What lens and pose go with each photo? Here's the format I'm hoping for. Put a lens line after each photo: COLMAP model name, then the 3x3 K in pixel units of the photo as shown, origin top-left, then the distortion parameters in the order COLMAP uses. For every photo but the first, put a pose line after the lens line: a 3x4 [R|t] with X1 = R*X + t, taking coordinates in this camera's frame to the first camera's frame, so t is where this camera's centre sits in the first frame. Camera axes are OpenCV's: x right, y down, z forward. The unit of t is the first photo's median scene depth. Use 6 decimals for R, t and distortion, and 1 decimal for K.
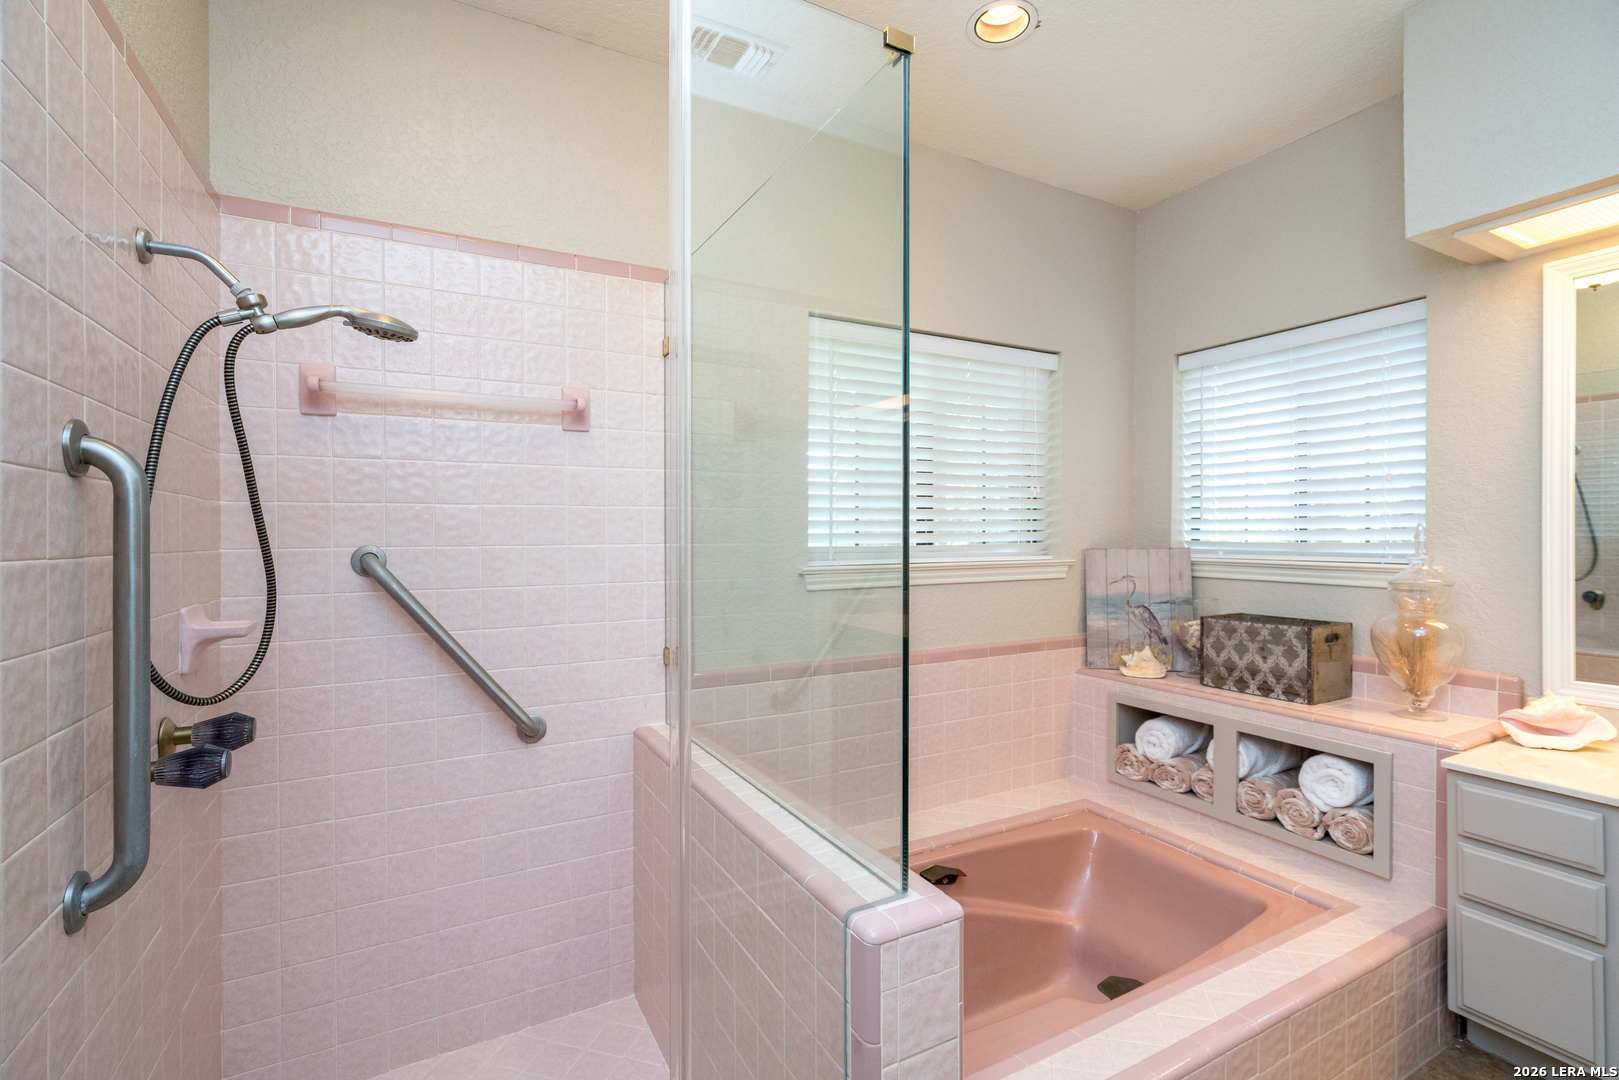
lens RADIAL K [[752.1, 0, 809.5], [0, 752.1, 540.0], [0, 0, 1]] dist [-0.000735, -0.000058]
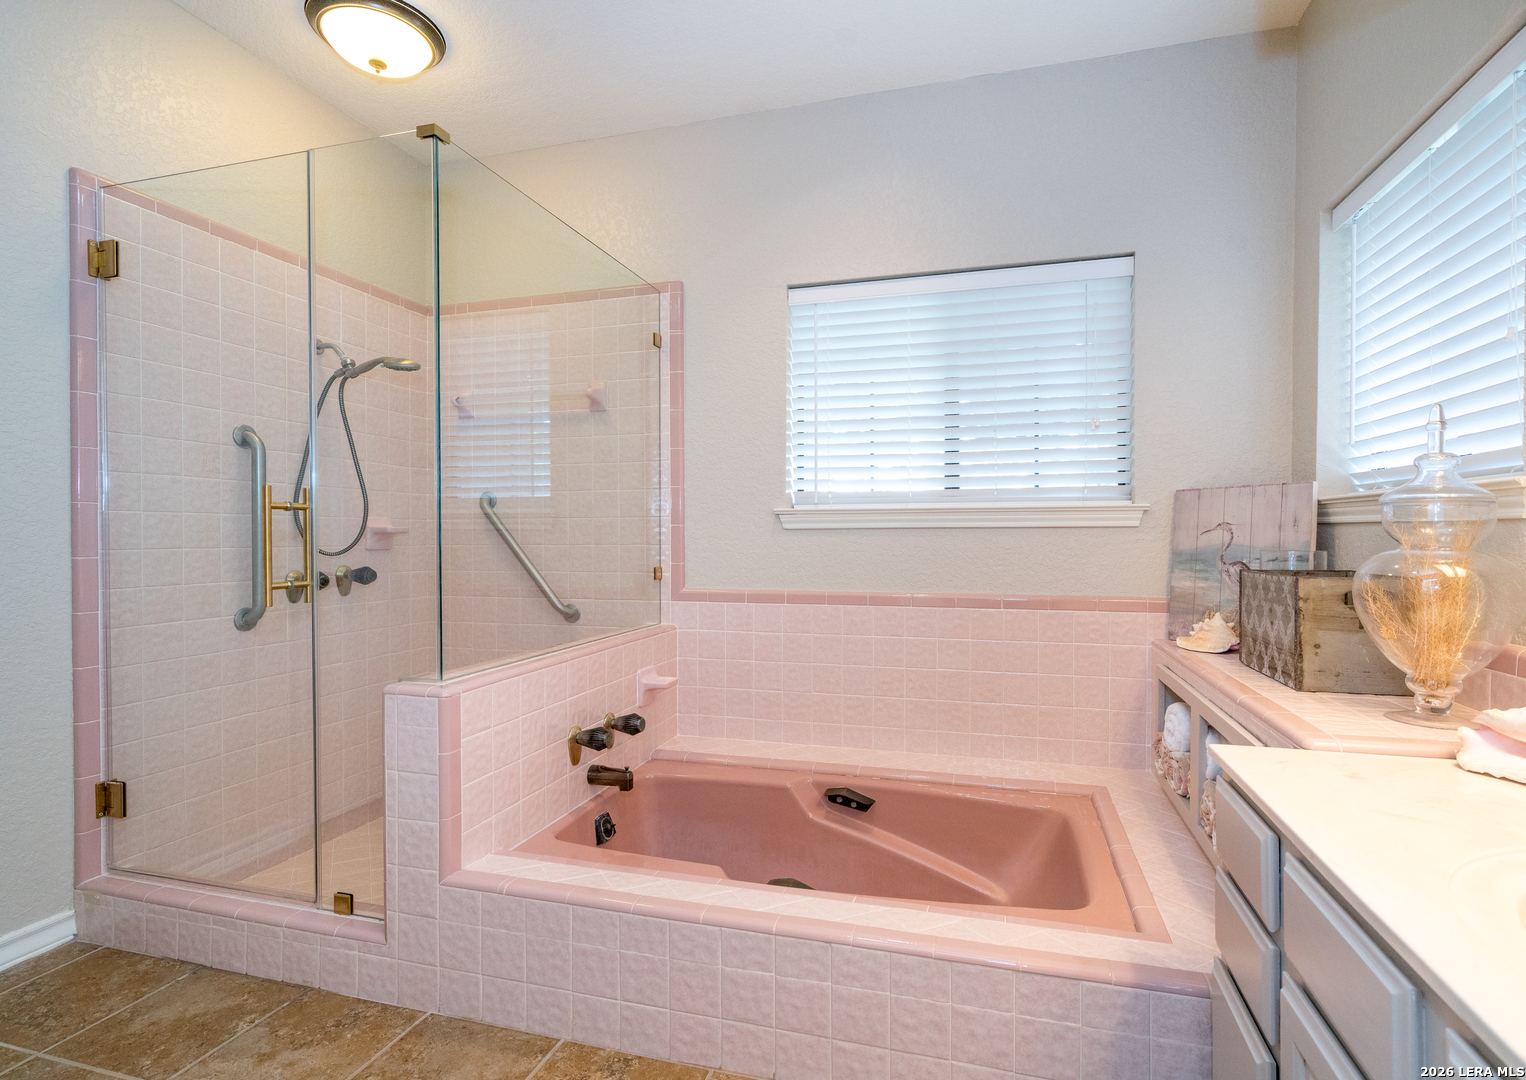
lens RADIAL K [[736.4, 0, 763.2], [0, 736.4, 545.2], [0, 0, 1]] dist [-0.002734, 0.000021]
pose [[0.715398, 0.011045, -0.698630, 0.667173], [-0.004331, 0.999926, 0.011372, 0.069552], [0.698704, -0.005110, 0.715393, 0.153551]]
